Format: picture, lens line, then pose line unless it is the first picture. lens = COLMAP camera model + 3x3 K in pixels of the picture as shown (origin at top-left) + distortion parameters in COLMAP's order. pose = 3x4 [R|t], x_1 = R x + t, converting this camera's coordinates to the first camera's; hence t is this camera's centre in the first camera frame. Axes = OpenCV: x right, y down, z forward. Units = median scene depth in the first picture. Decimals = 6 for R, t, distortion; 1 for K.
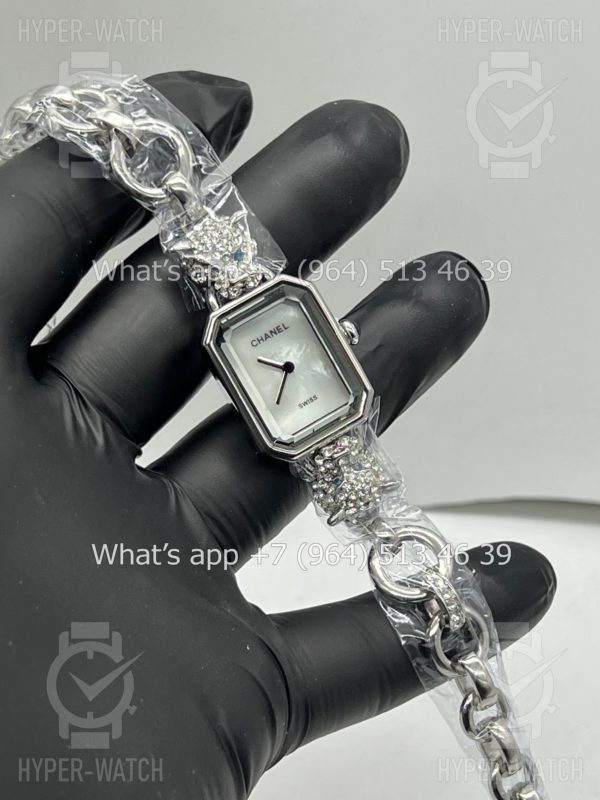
lens RADIAL K [[1790.0, 0, 298.9], [0, 1790.0, 401.1], [0, 0, 1]] dist [0.222467, 0.000000]
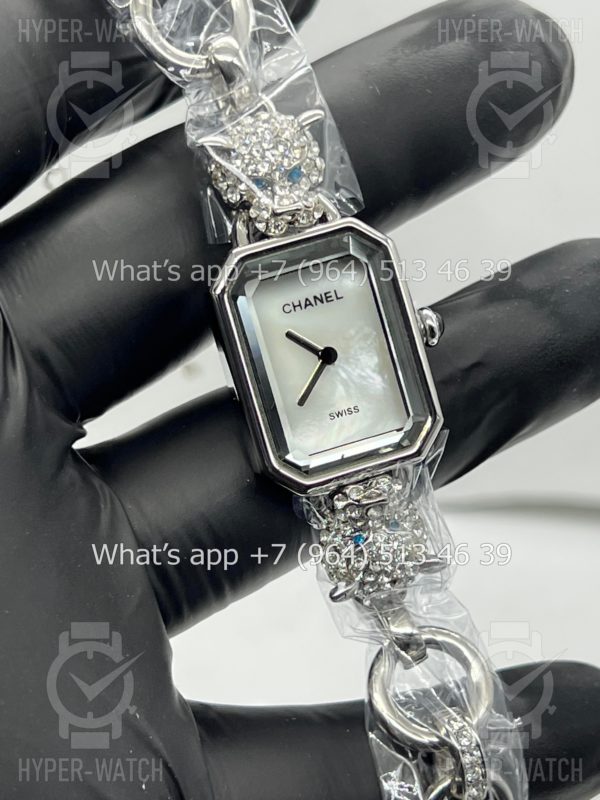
lens RADIAL K [[1790.0, 0, 303.5], [0, 1790.0, 396.1], [0, 0, 1]] dist [0.222467, 0.000000]
pose [[0.969441, 0.236103, 0.066630, -0.055592], [-0.234185, 0.971548, -0.035374, 0.021546], [-0.073086, 0.018689, 0.997150, 0.334807]]
